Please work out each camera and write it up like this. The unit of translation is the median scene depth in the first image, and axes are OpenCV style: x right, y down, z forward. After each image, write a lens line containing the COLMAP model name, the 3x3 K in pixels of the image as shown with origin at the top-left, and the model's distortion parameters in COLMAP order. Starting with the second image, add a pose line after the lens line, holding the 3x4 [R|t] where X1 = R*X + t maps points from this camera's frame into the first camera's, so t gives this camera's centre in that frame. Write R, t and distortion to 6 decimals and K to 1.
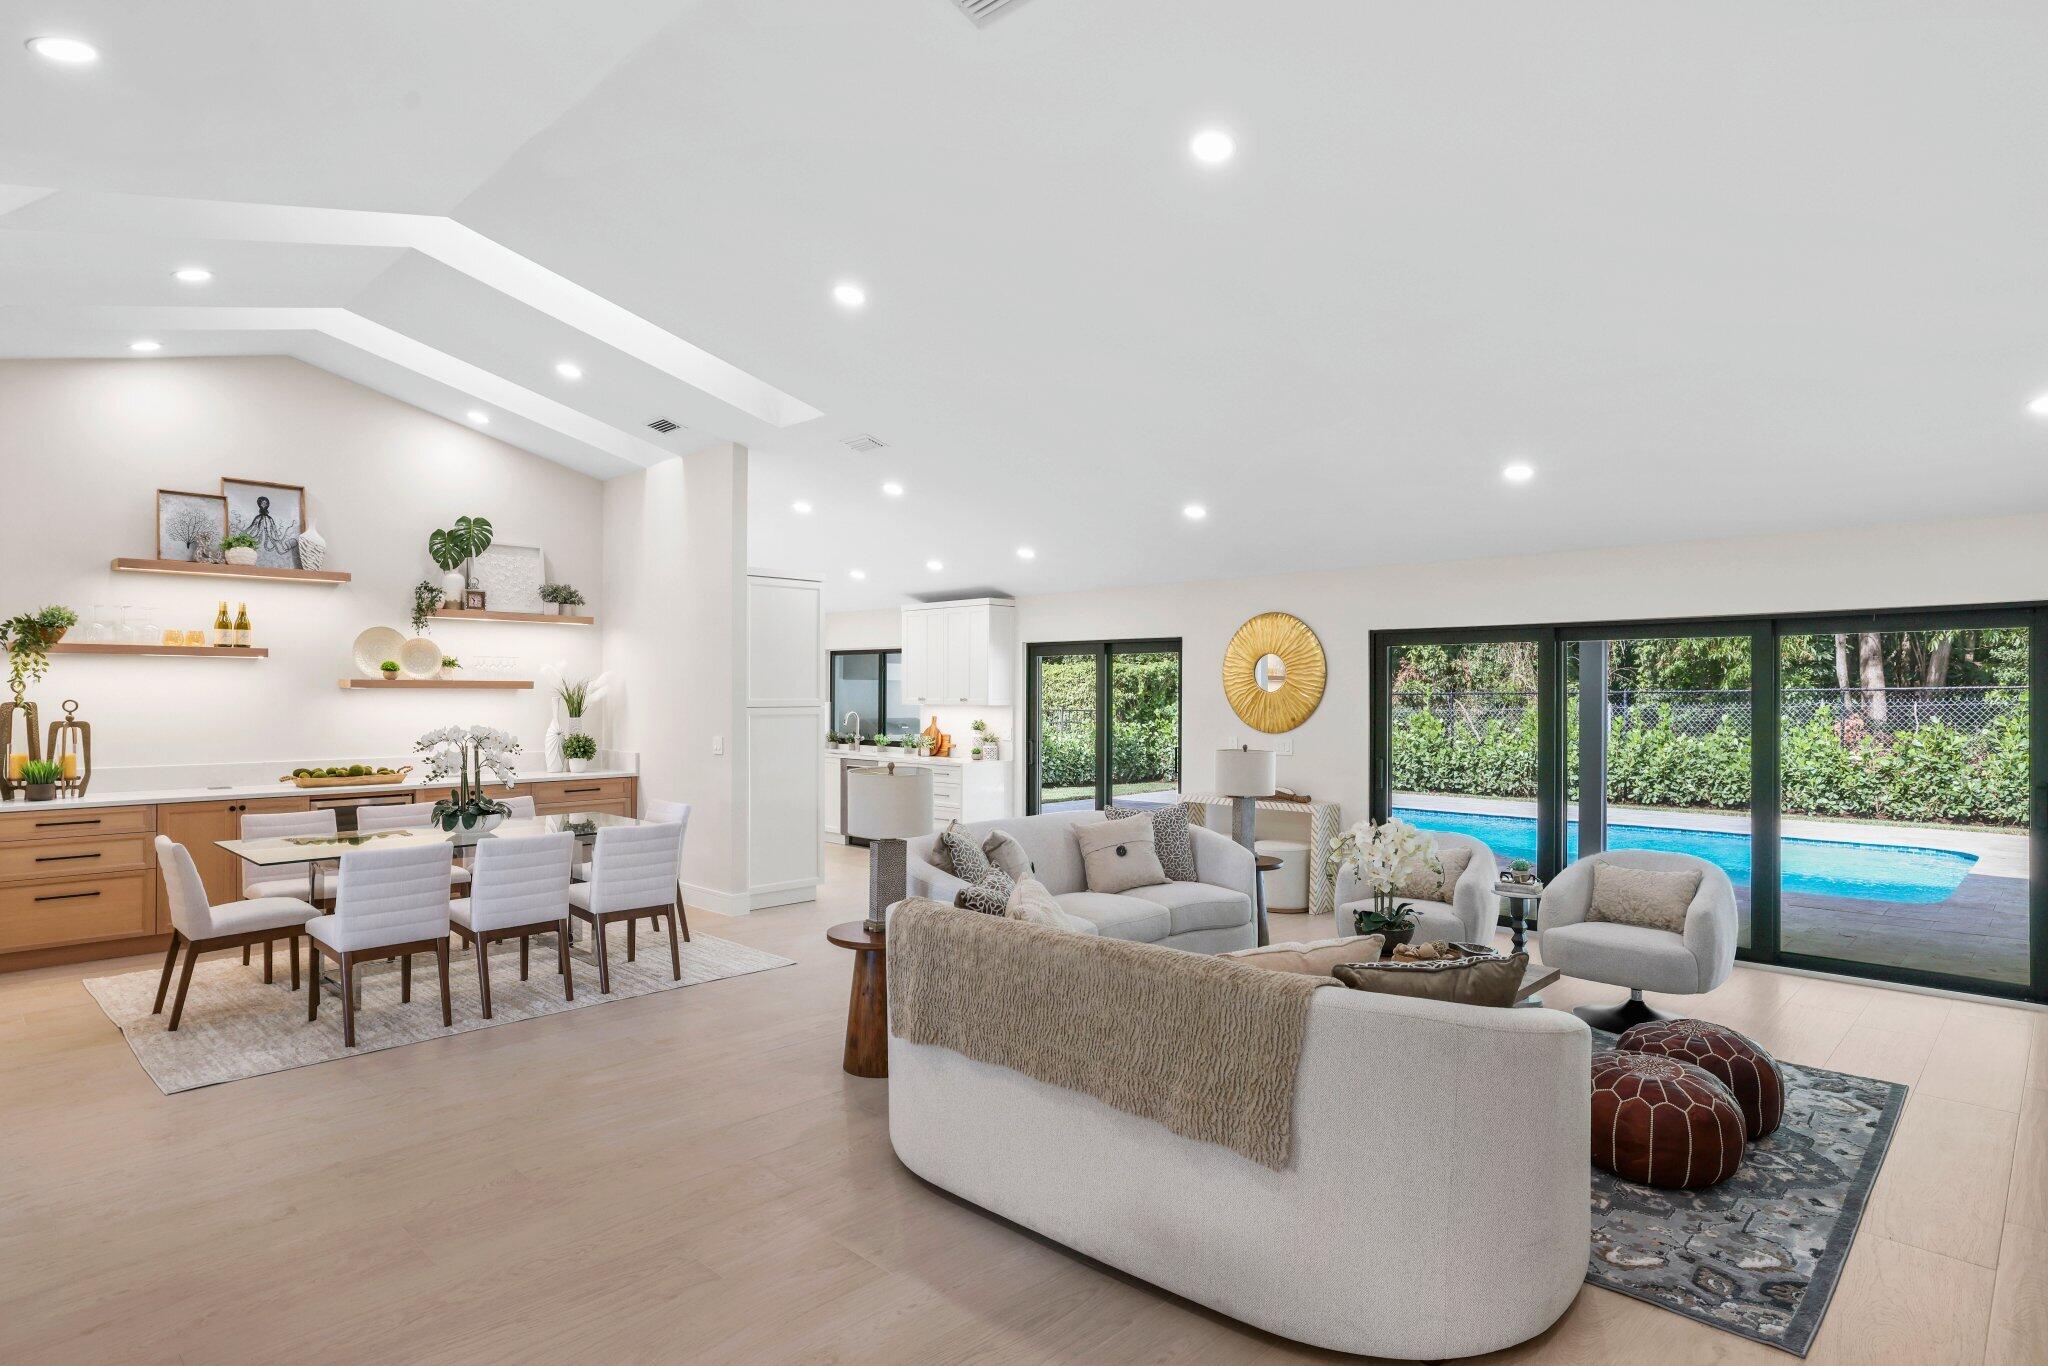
lens RADIAL K [[1098.5, 0, 1022.6], [0, 1098.5, 696.5], [0, 0, 1]] dist [-0.035956, 0.034048]
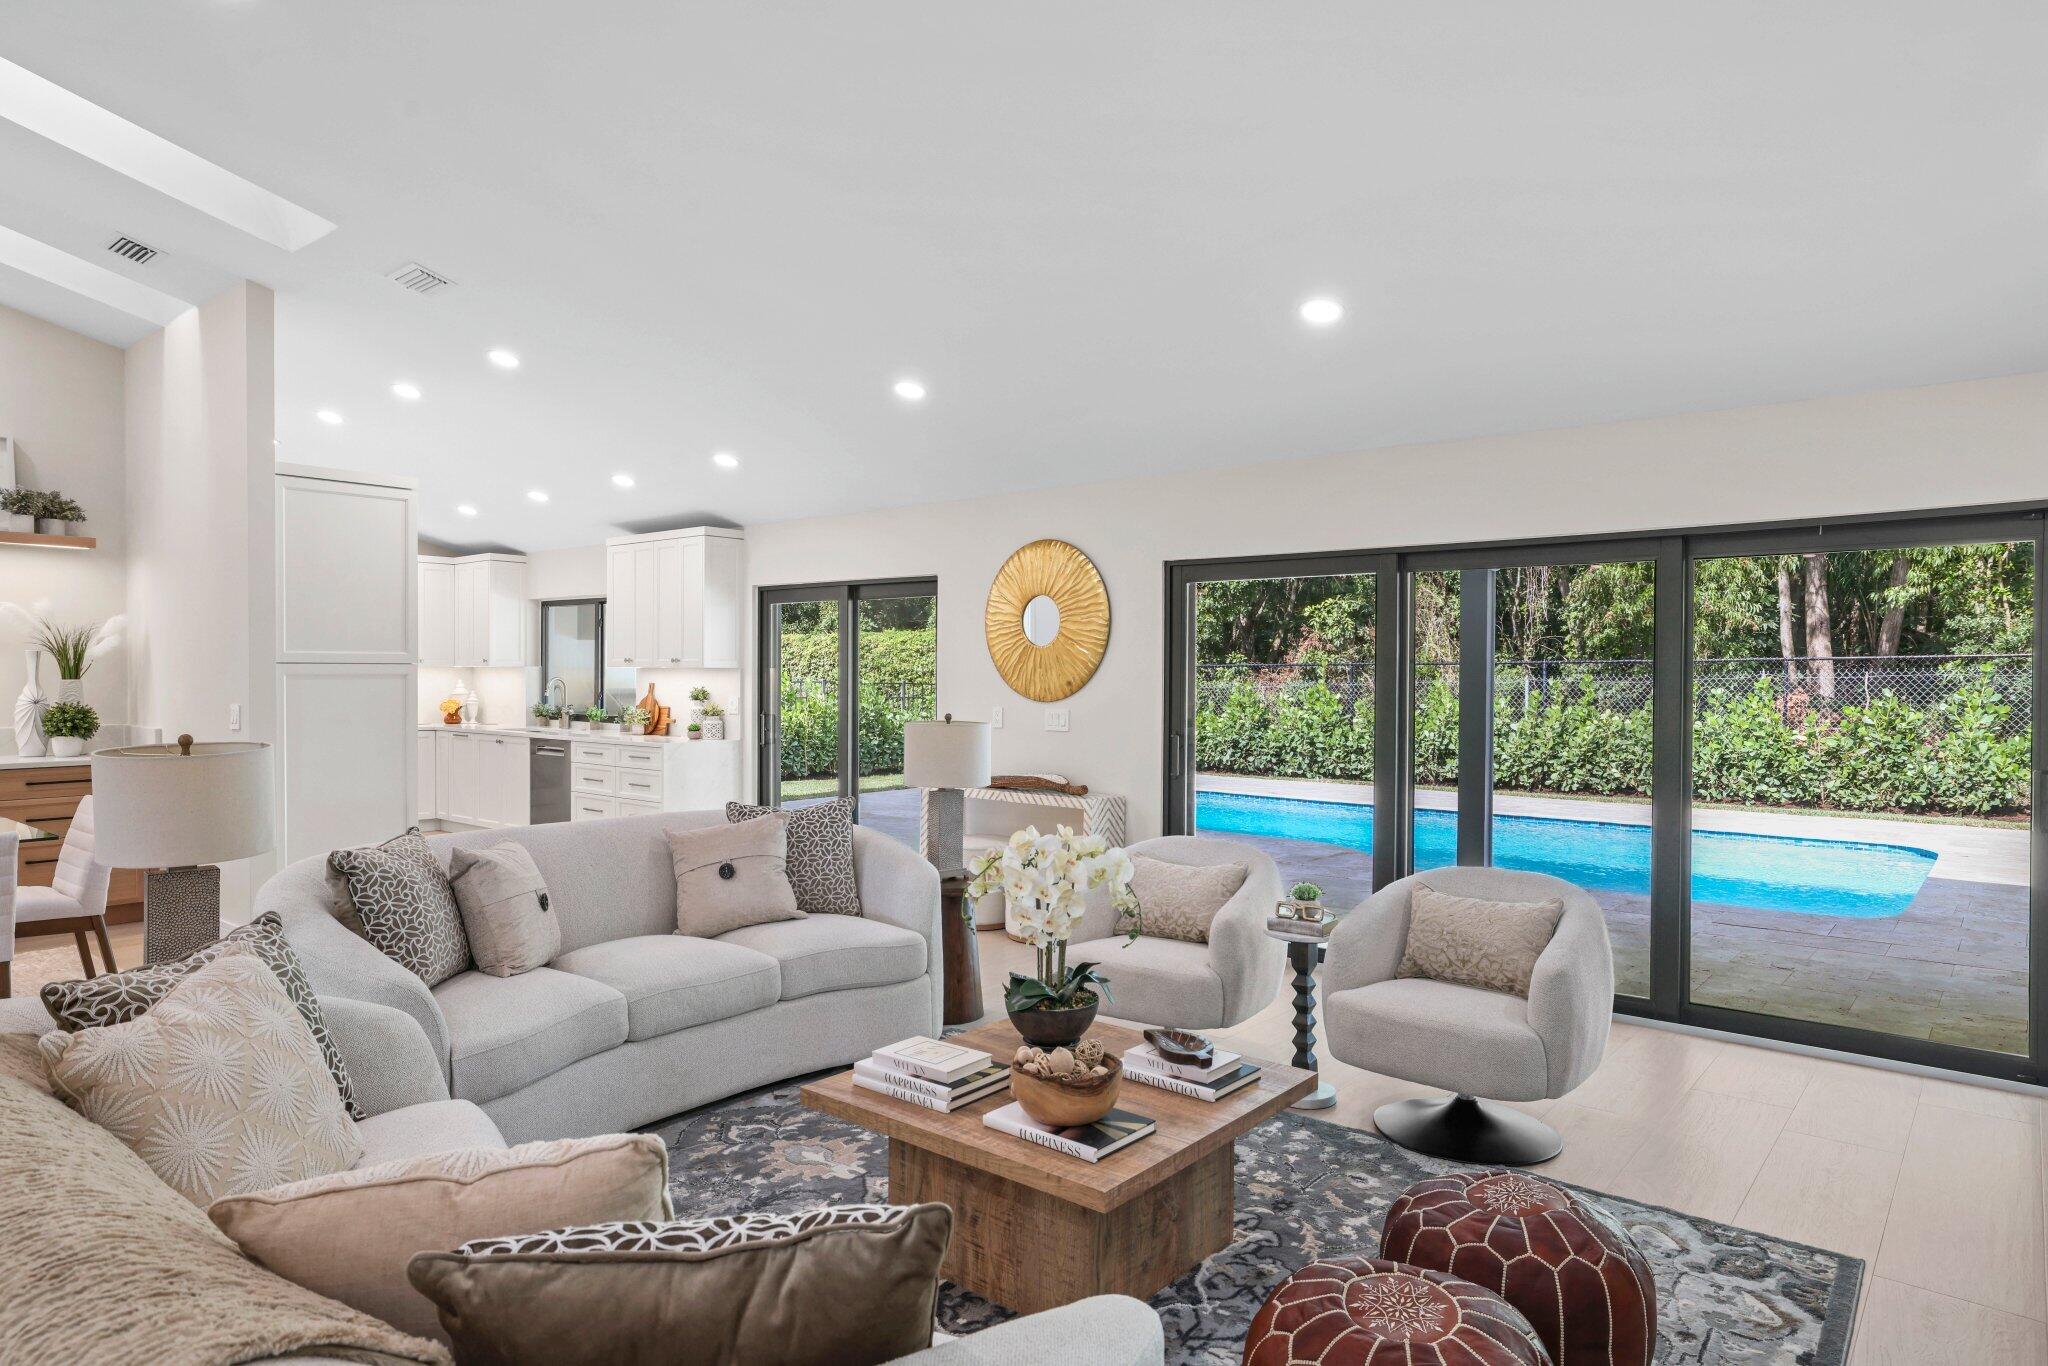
lens RADIAL K [[1195.9, 0, 1012.7], [0, 1195.9, 688.0], [0, 0, 1]] dist [-0.024420, 0.038533]
pose [[0.997714, 0.001296, 0.067559, 0.156850], [-0.002039, 0.999938, 0.010922, 0.015827], [-0.067541, -0.011034, 0.997655, 0.197598]]
